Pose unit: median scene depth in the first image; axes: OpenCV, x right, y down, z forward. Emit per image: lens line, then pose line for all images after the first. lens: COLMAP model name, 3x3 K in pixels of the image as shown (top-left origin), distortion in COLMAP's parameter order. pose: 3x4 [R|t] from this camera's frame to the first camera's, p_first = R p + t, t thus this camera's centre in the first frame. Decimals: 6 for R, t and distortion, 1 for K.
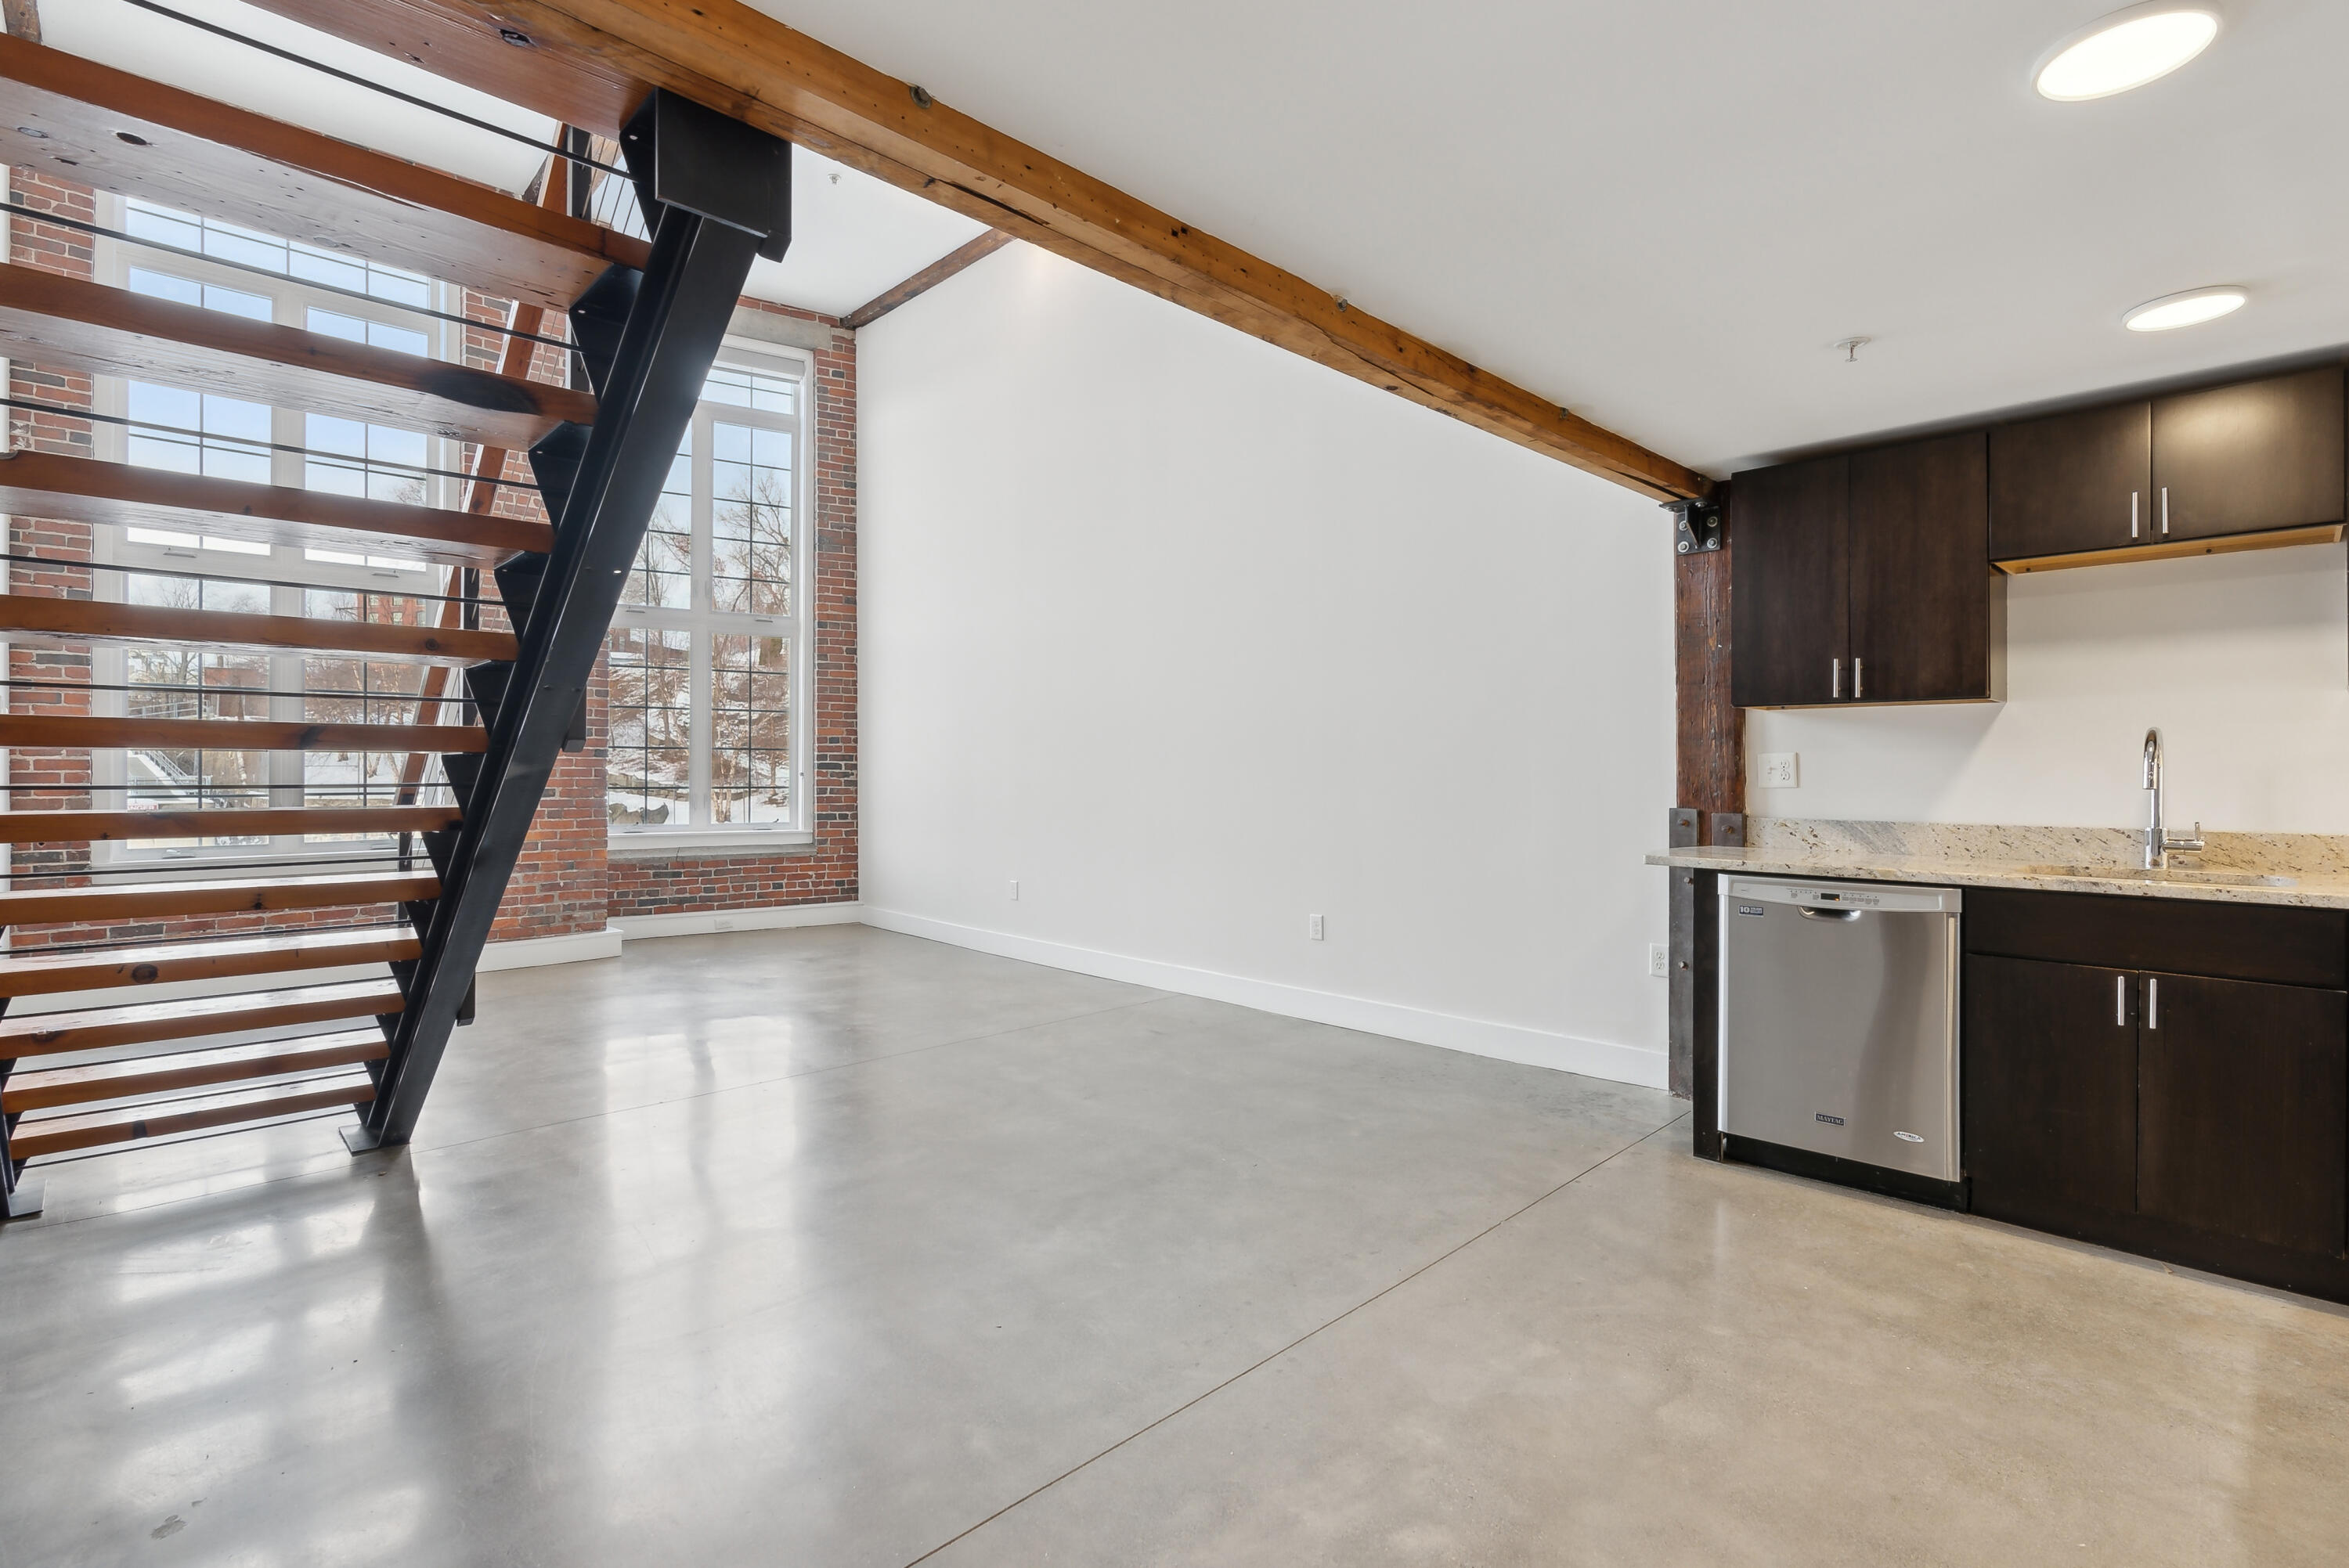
lens RADIAL K [[1072.3, 0, 1172.4], [0, 1072.3, 771.0], [0, 0, 1]] dist [-0.005217, 0.000729]
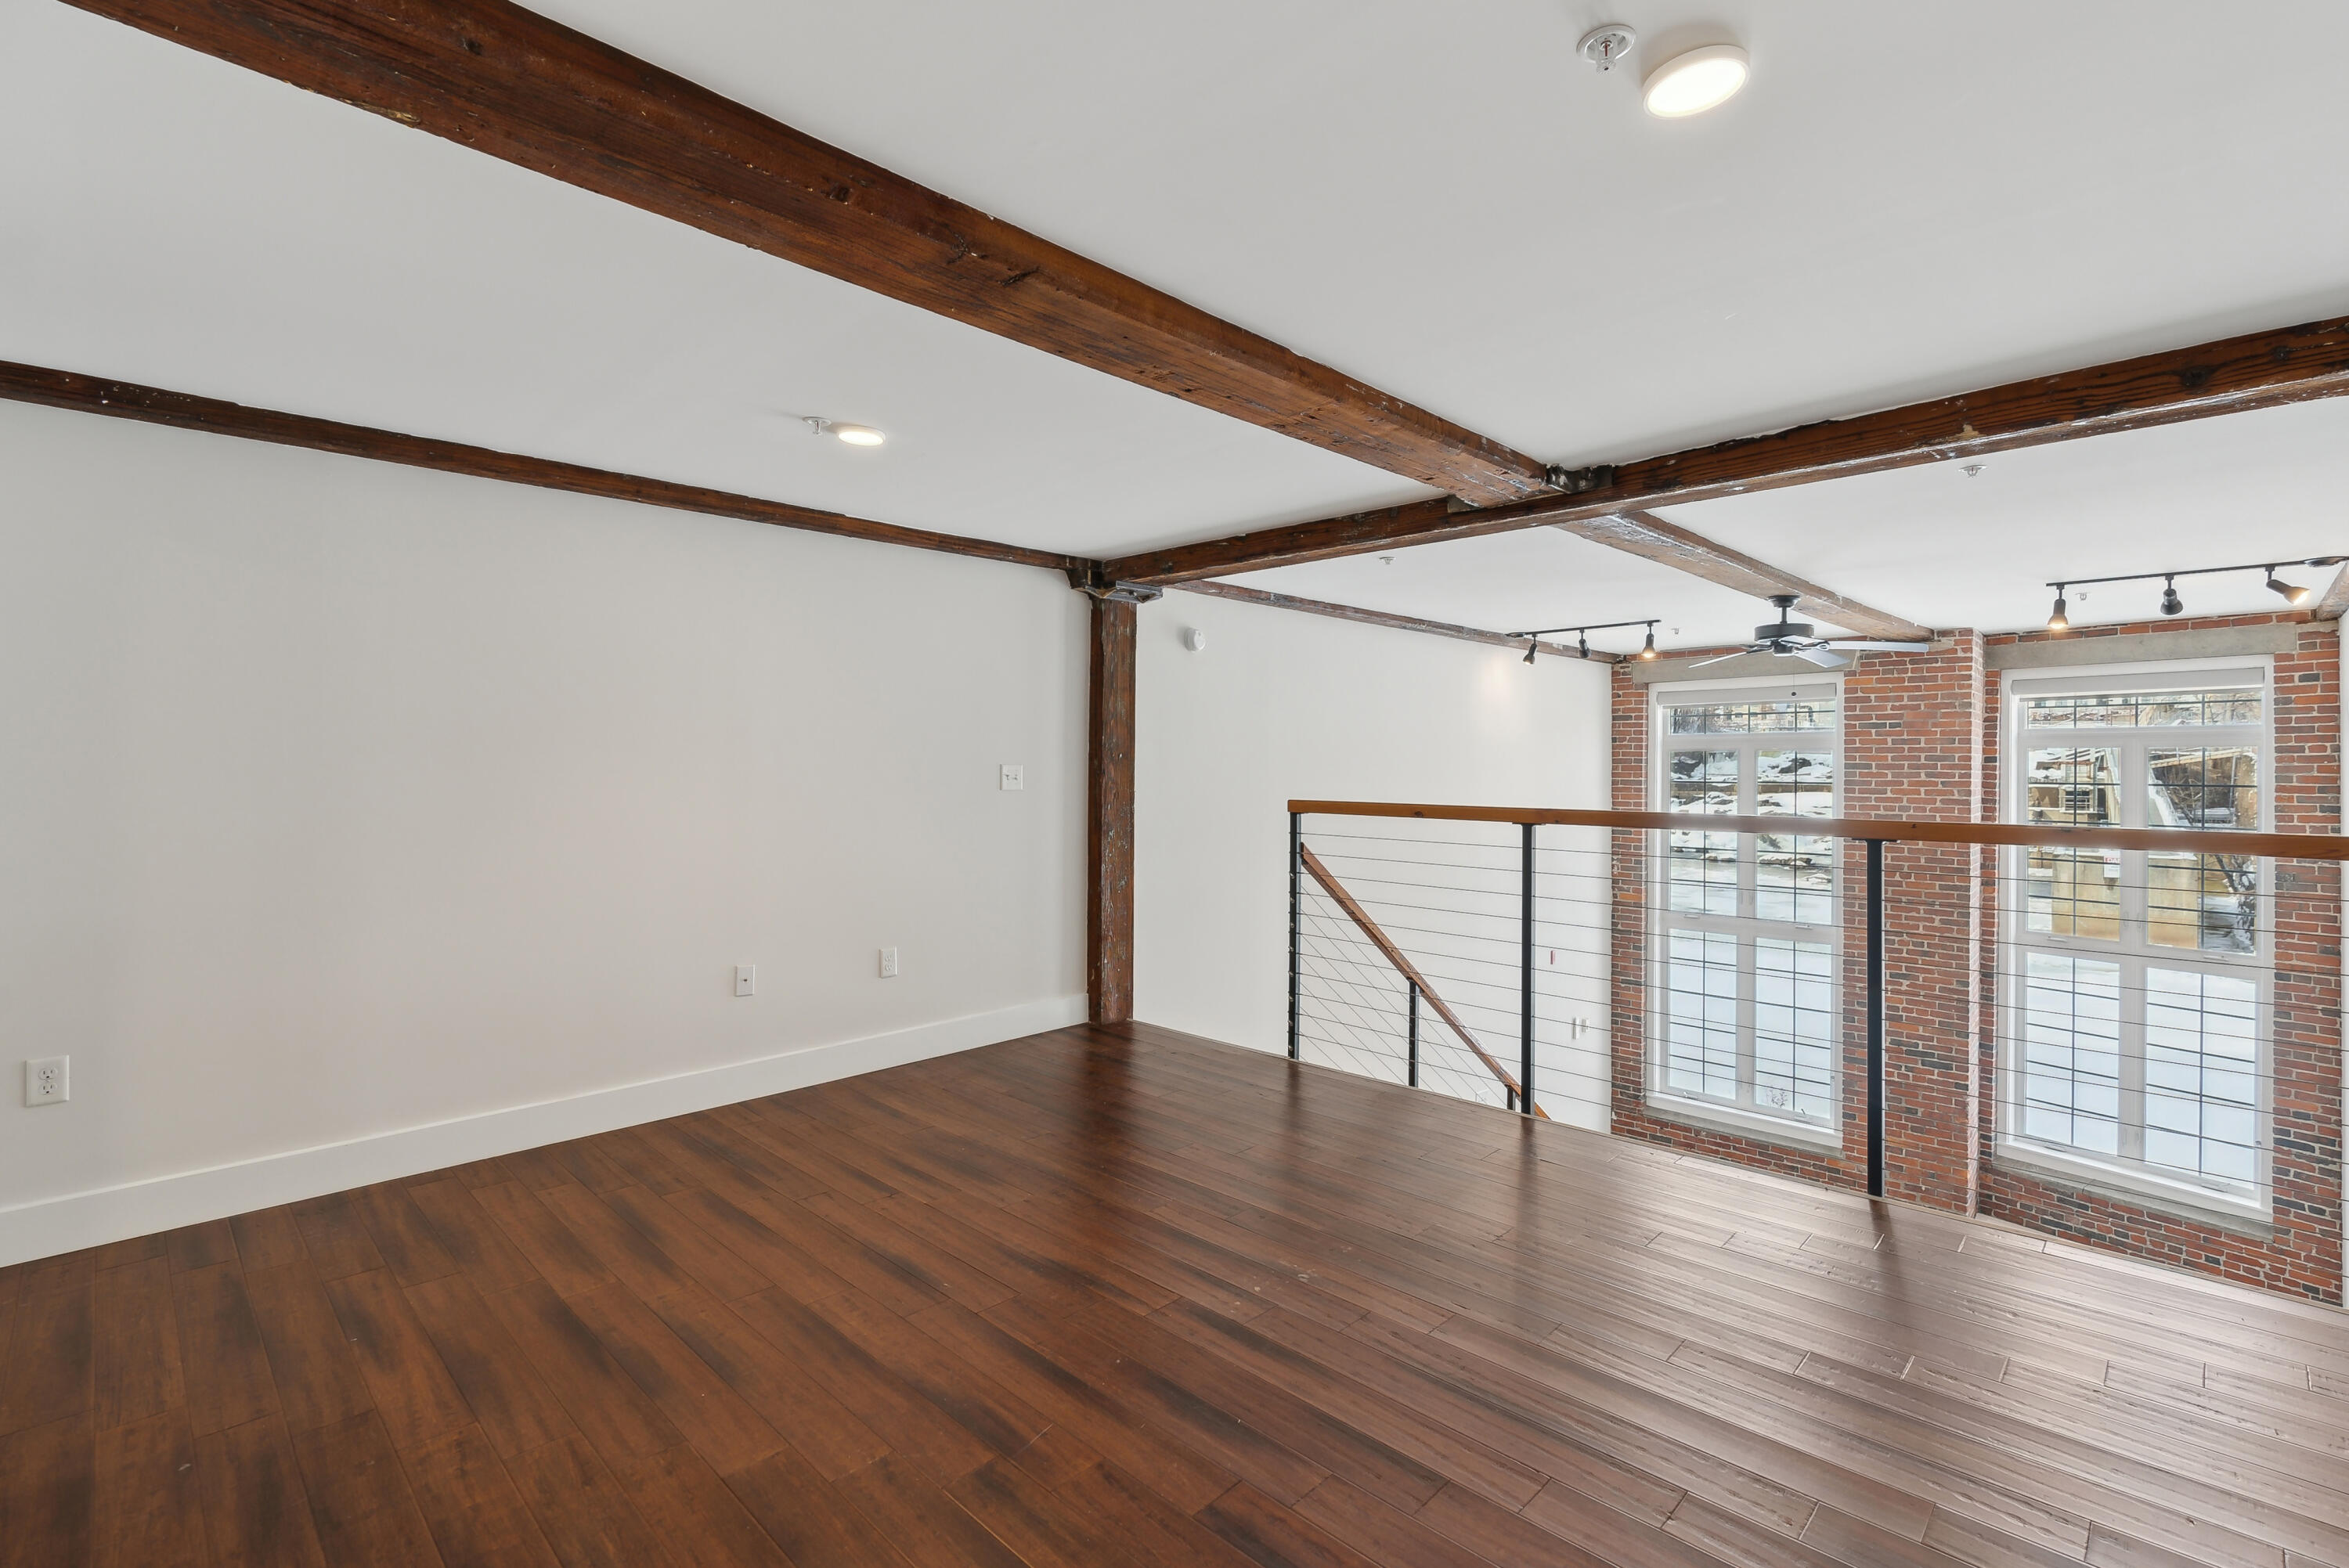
lens RADIAL K [[1072.3, 0, 1163.4], [0, 1072.3, 775.5], [0, 0, 1]] dist [-0.005217, 0.000729]
pose [[0.012456, 0.008870, -0.999883, 0.505446], [-0.005593, 0.999946, 0.008801, -0.298112], [0.999907, 0.005483, 0.012505, 0.102294]]
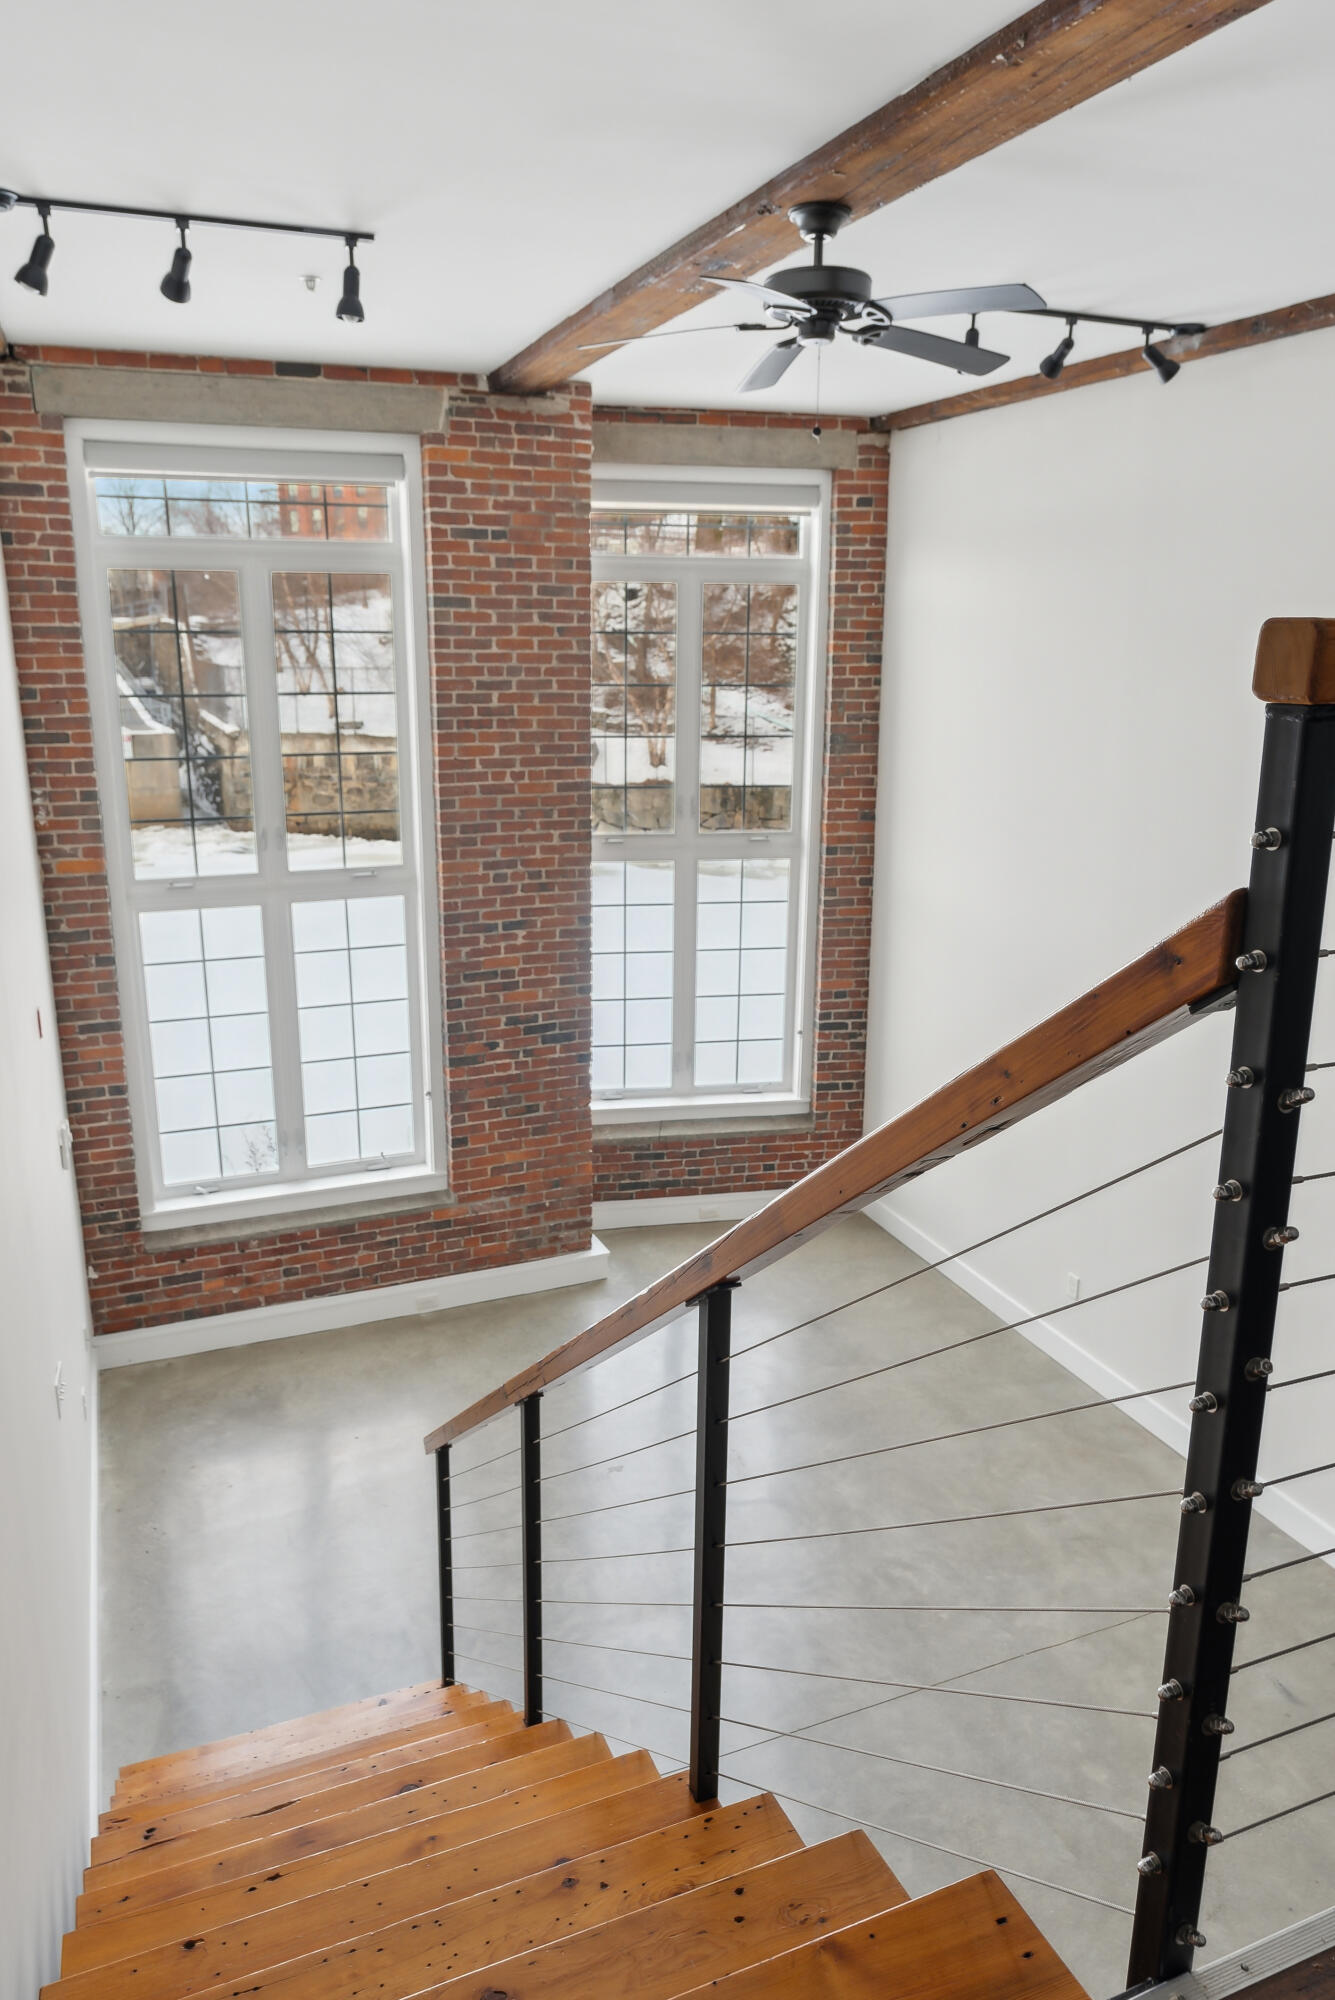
lens RADIAL K [[1359.6, 0, 671.3], [0, 1359.6, 1003.9], [0, 0, 1]] dist [0.001070, -0.000957]
pose [[0.928250, 0.099614, -0.358370, -0.072688], [-0.005222, 0.966866, 0.255230, -0.278341], [0.371921, -0.235046, 0.898014, 0.055537]]
